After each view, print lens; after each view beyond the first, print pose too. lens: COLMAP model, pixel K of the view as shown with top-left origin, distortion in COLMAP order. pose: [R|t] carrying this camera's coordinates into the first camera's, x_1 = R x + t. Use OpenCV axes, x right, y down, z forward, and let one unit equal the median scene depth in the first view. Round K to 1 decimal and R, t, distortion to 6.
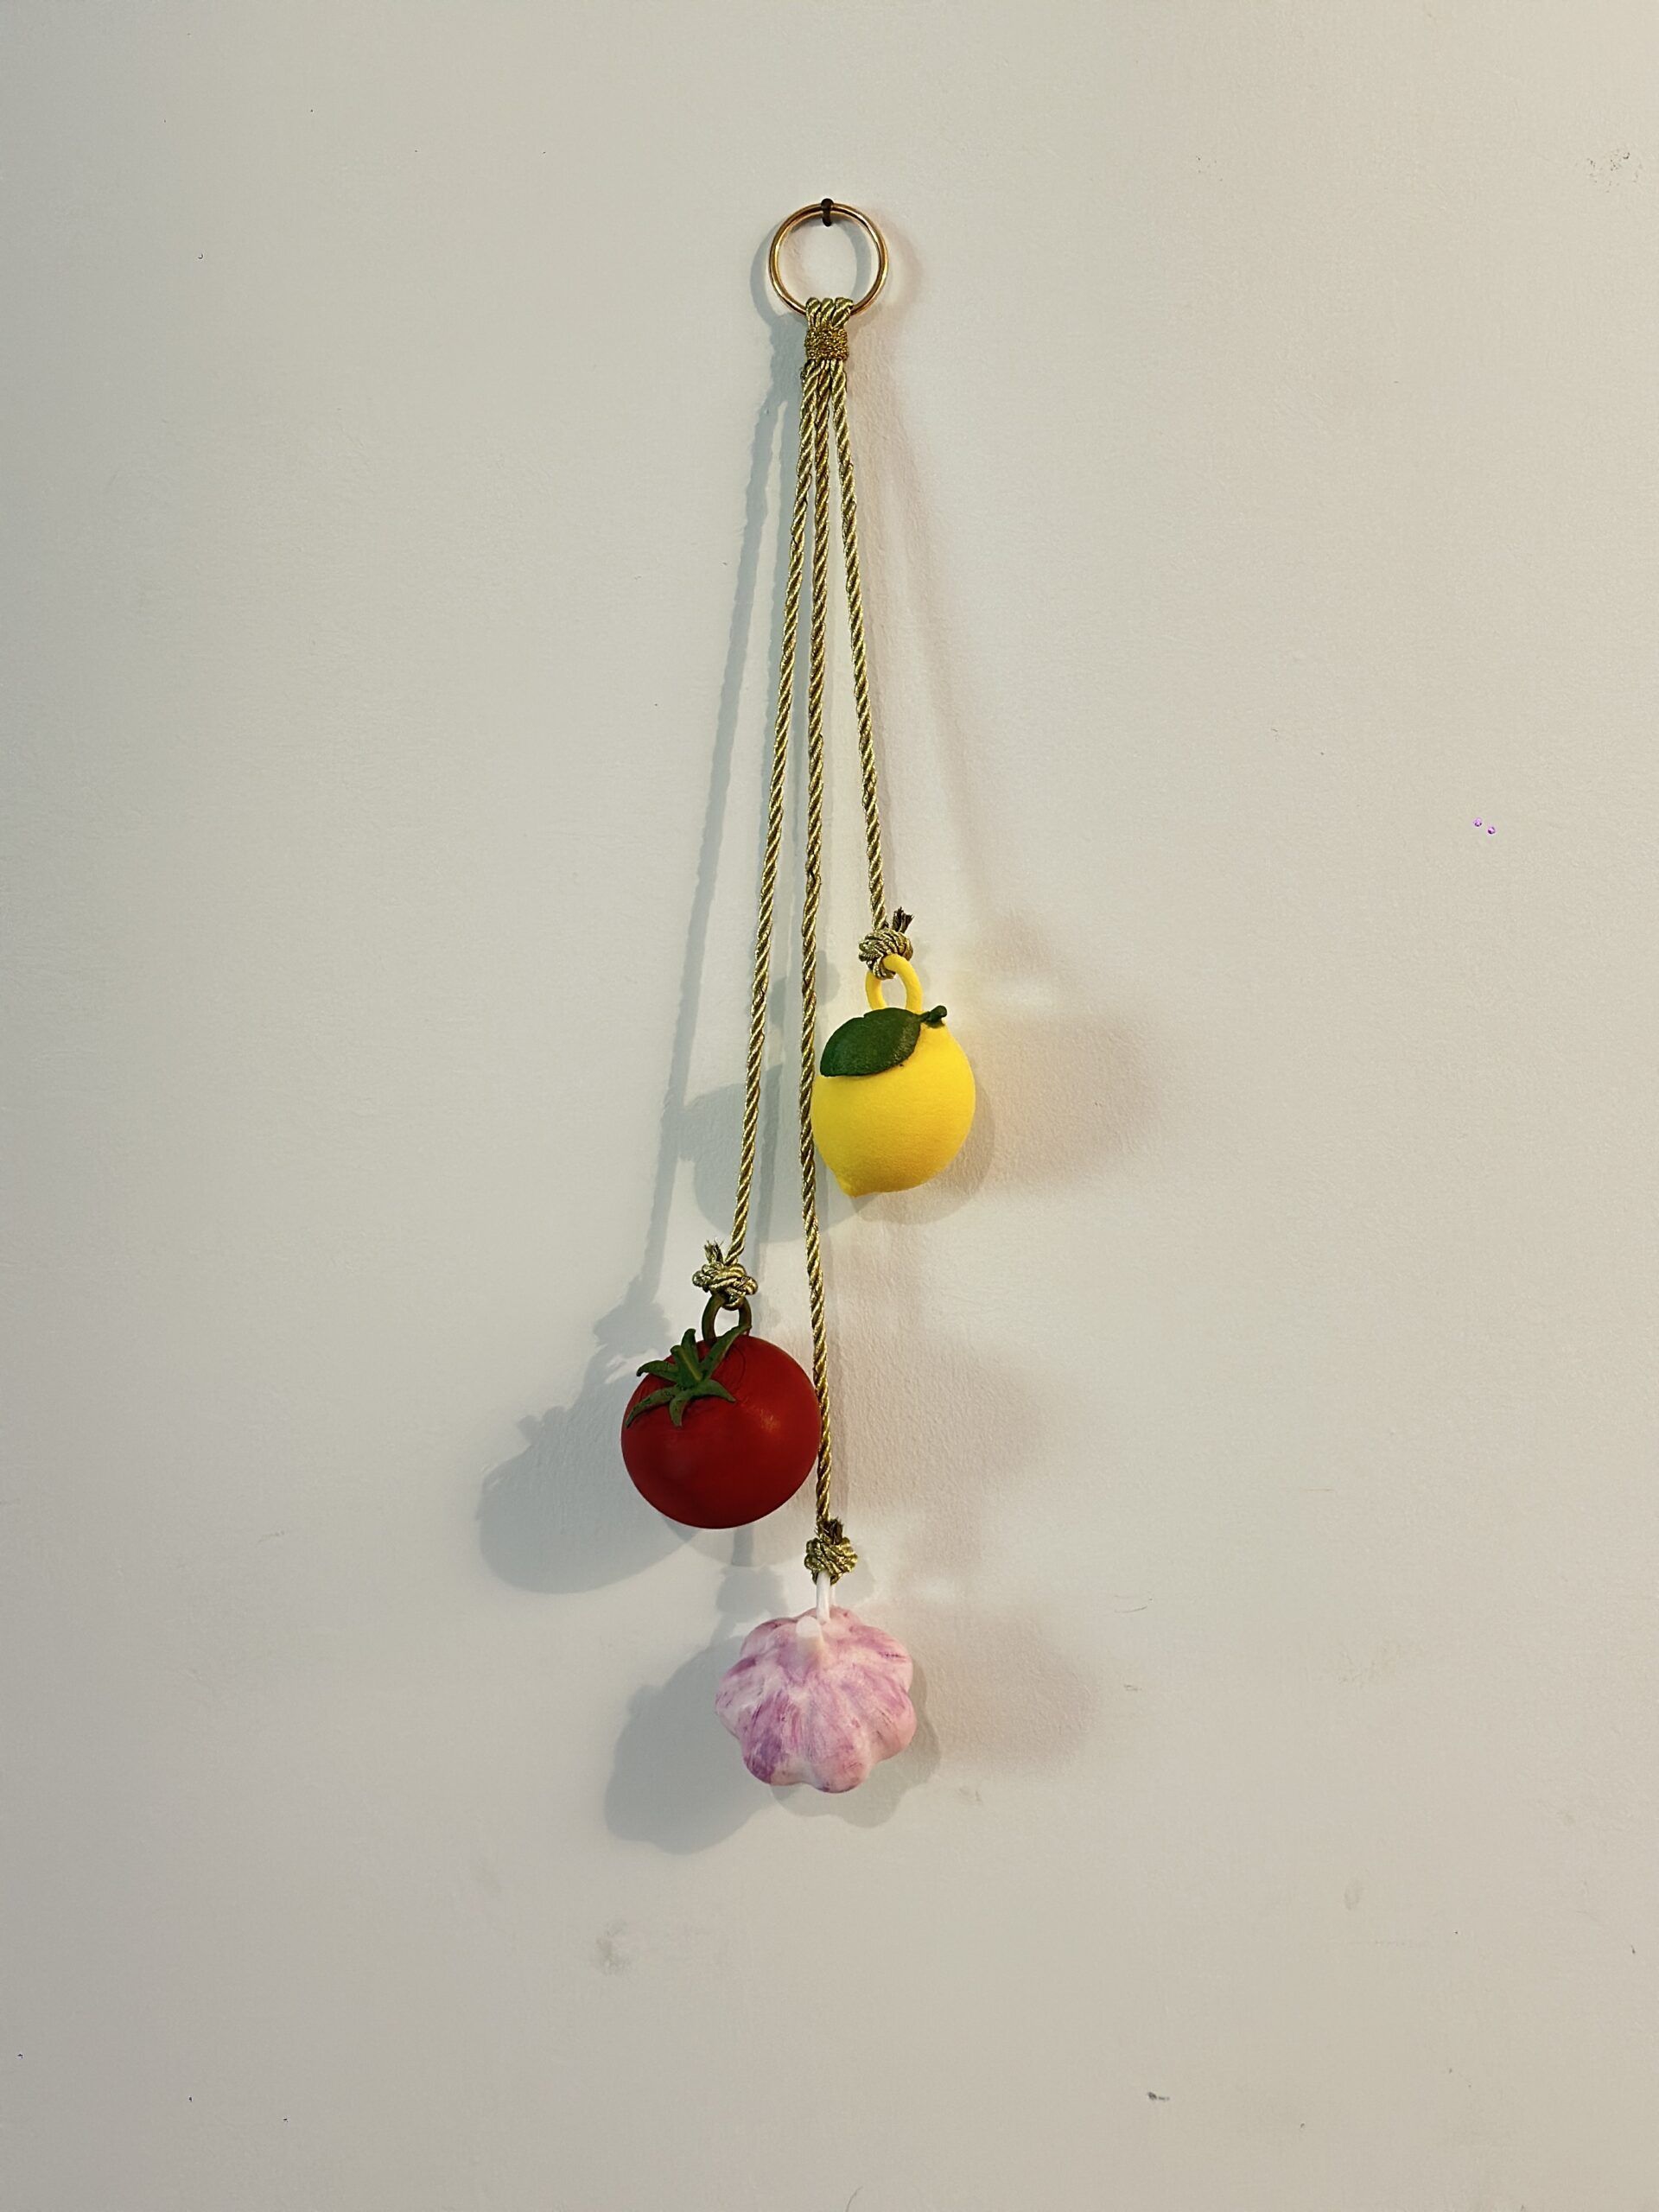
lens RADIAL K [[3150.3, 0, 846.9], [0, 3150.3, 1110.2], [0, 0, 1]] dist [0.156127, 0.000000]
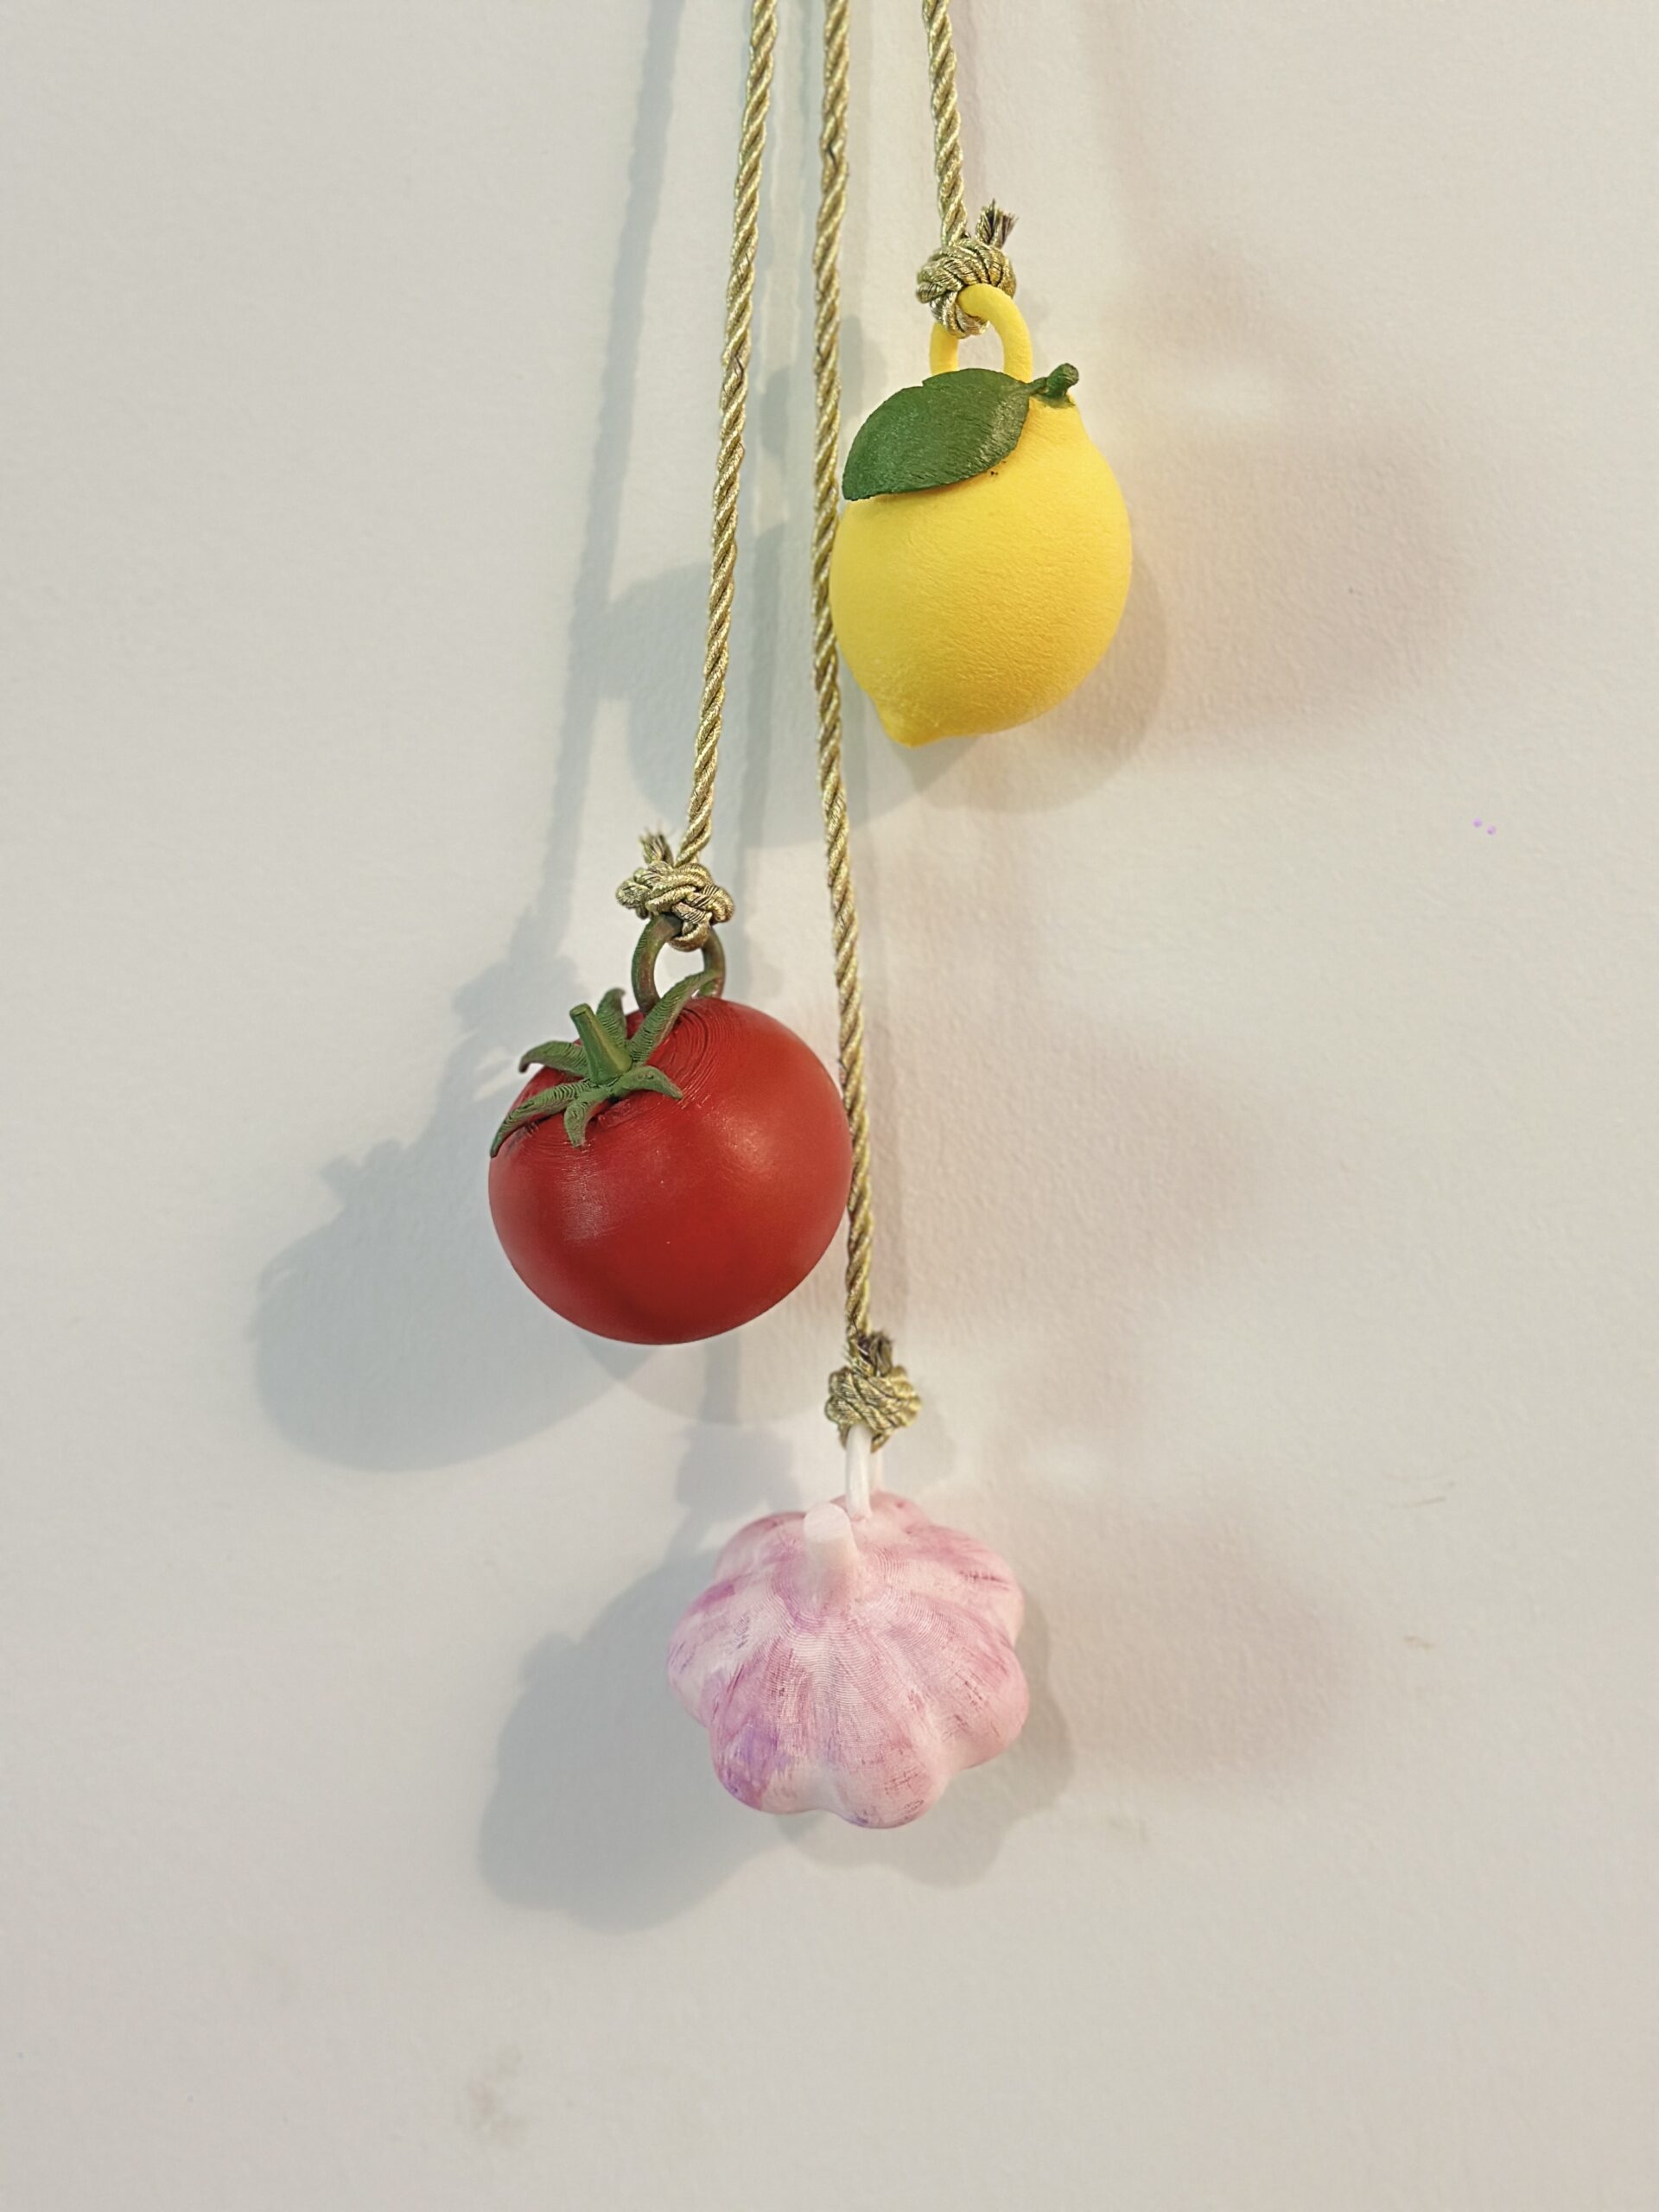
lens RADIAL K [[3150.3, 0, 830.6], [0, 3150.3, 1092.3], [0, 0, 1]] dist [0.156127, 0.000000]
pose [[0.998735, -0.005891, -0.049935, 0.015410], [0.005683, 0.999975, -0.004290, 0.089809], [0.049959, 0.004001, 0.998743, 0.448177]]
